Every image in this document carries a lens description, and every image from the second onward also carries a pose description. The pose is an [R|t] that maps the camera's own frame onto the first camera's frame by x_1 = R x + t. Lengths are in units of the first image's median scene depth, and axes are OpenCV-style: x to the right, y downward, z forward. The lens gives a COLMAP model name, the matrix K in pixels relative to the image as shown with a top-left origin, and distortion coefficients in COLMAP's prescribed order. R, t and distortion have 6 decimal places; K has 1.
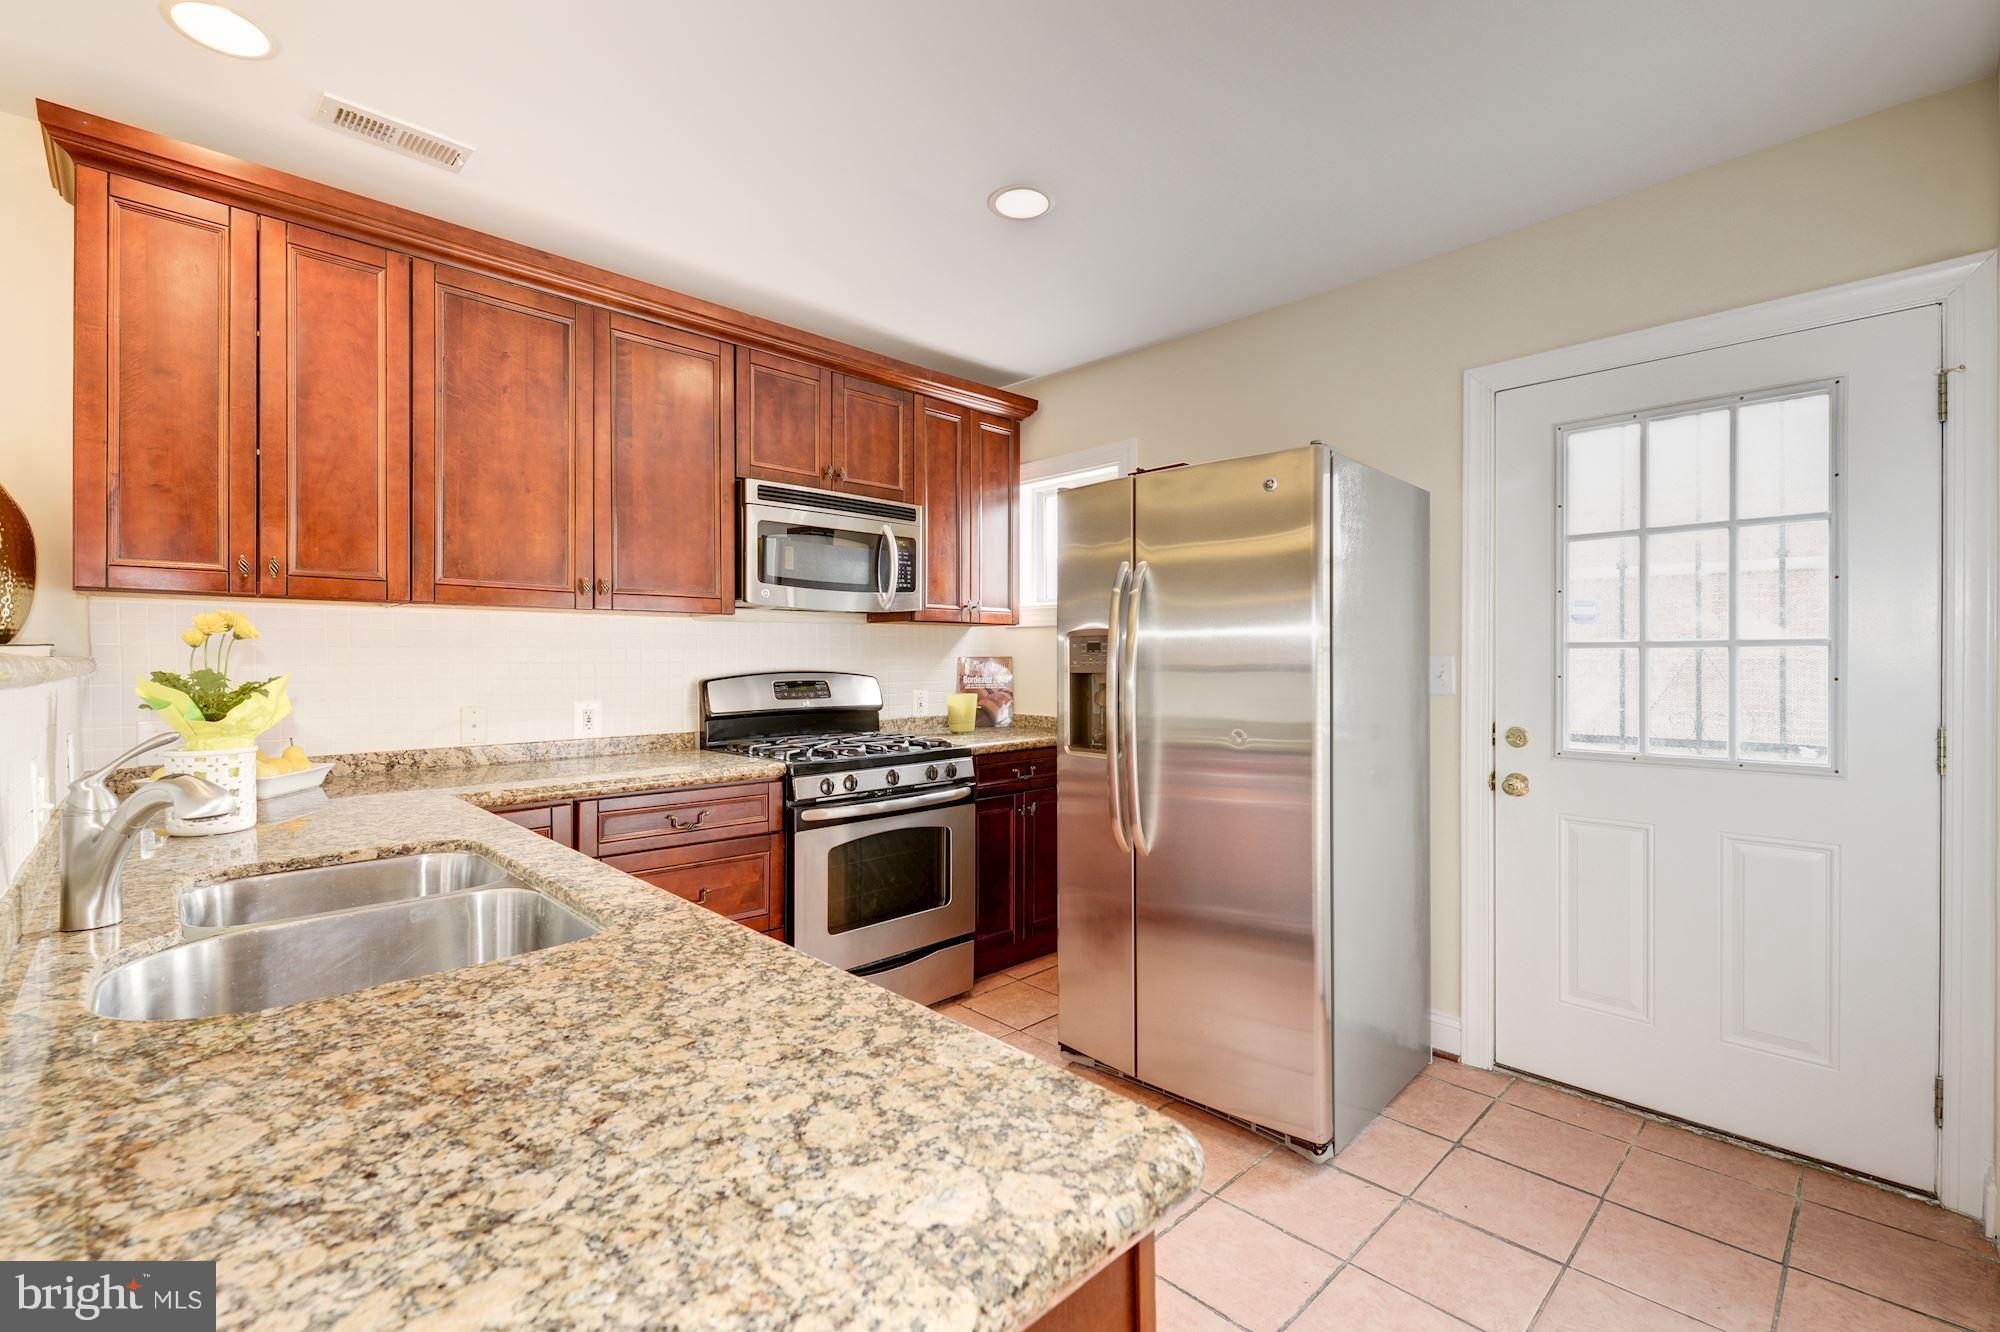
lens RADIAL K [[865.5, 0, 994.5], [0, 865.5, 665.5], [0, 0, 1]] dist [0.011354, -0.002079]
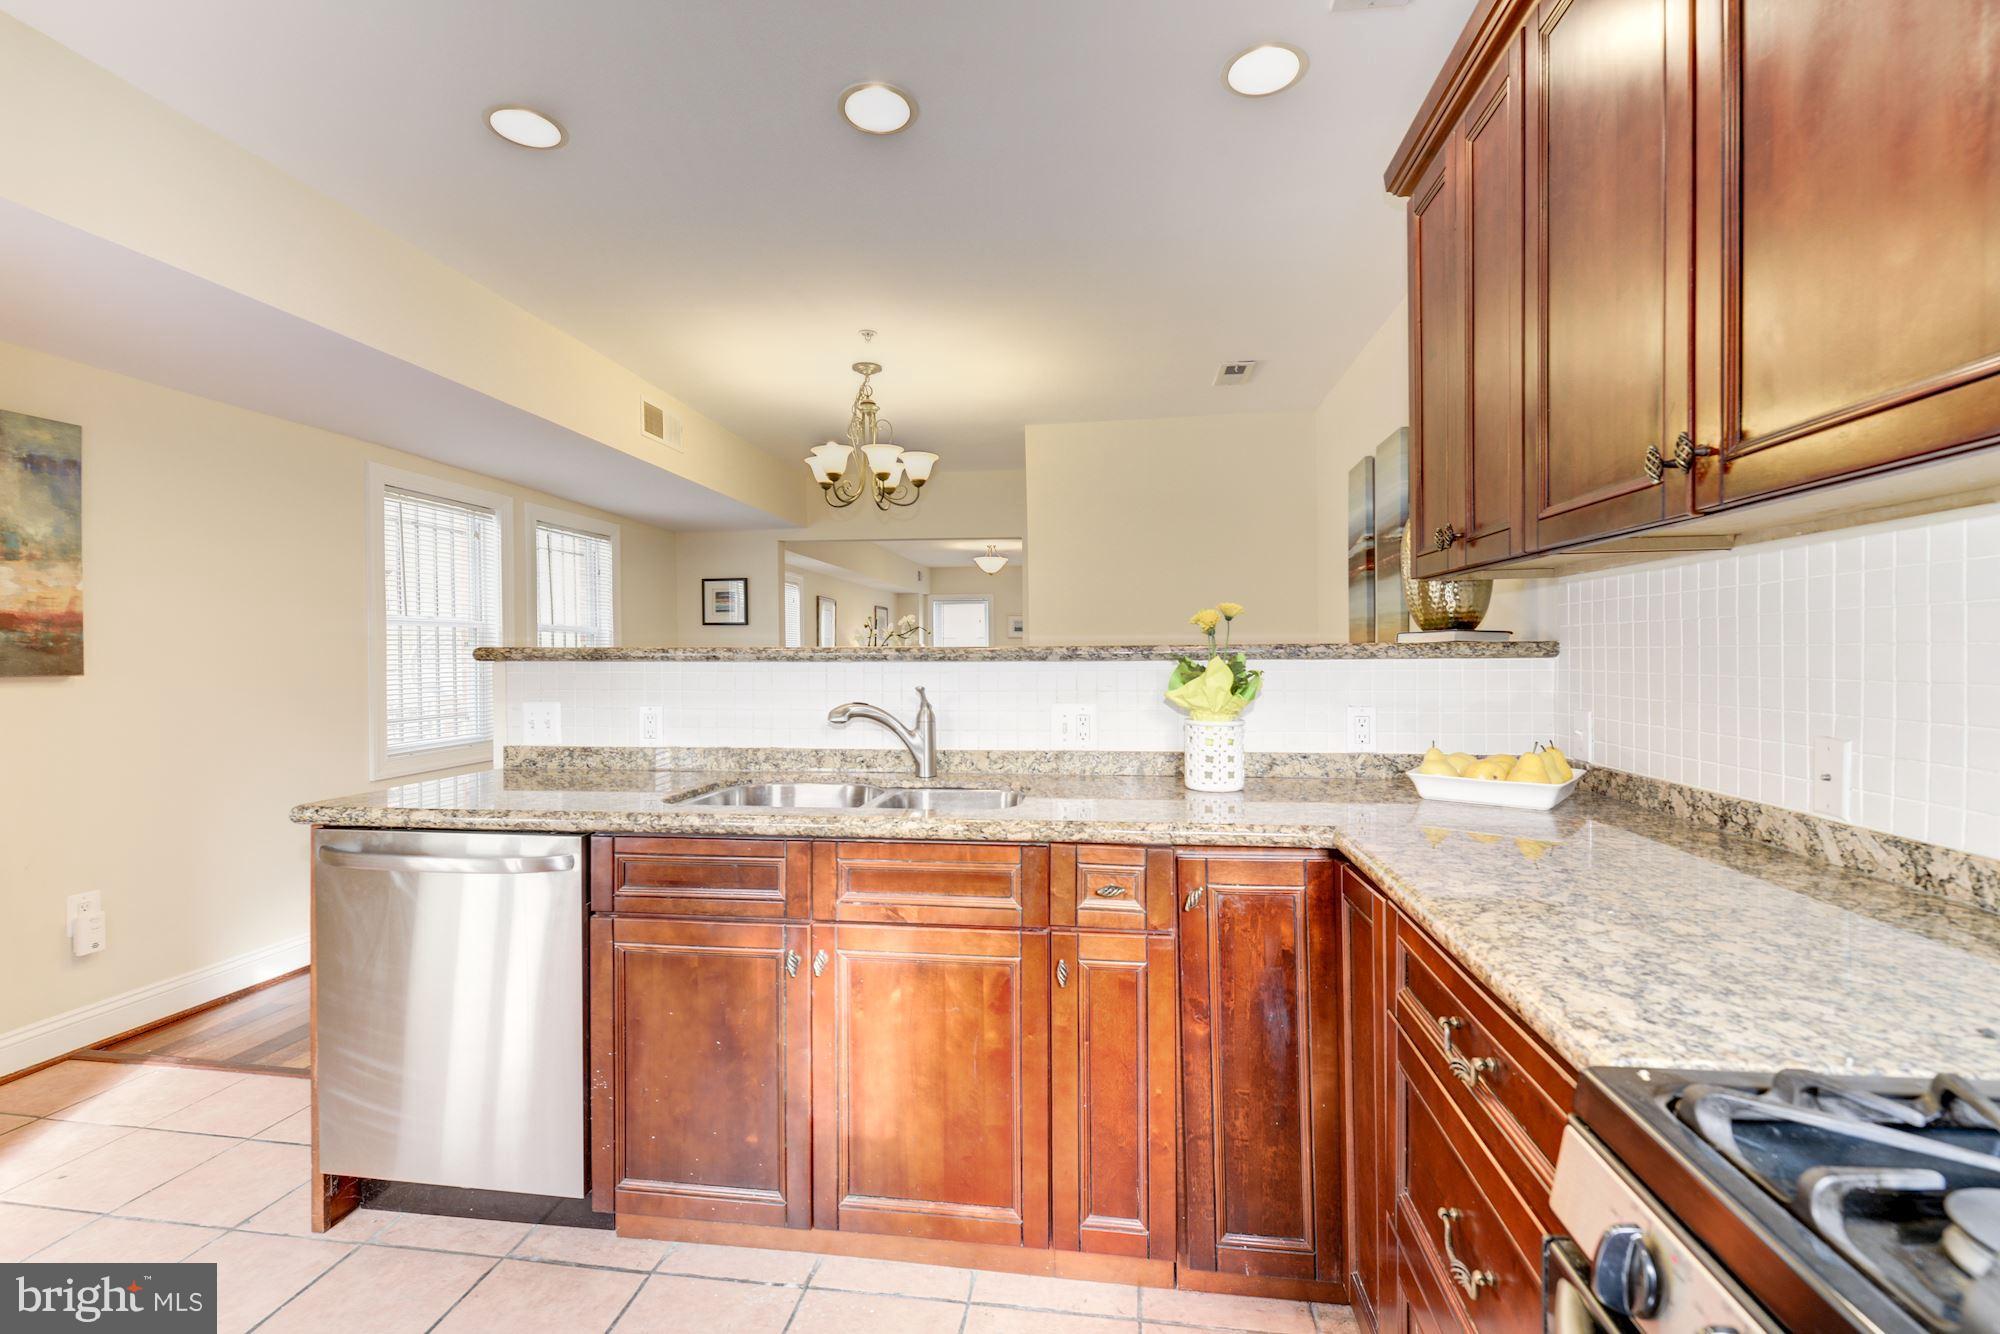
lens RADIAL K [[865.5, 0, 1009.6], [0, 865.5, 665.7], [0, 0, 1]] dist [0.011354, -0.002079]
pose [[-0.783901, 0.019115, -0.620591, 0.040665], [0.008134, 0.999756, 0.020519, -0.004439], [0.620832, 0.011036, -0.783866, 1.094404]]
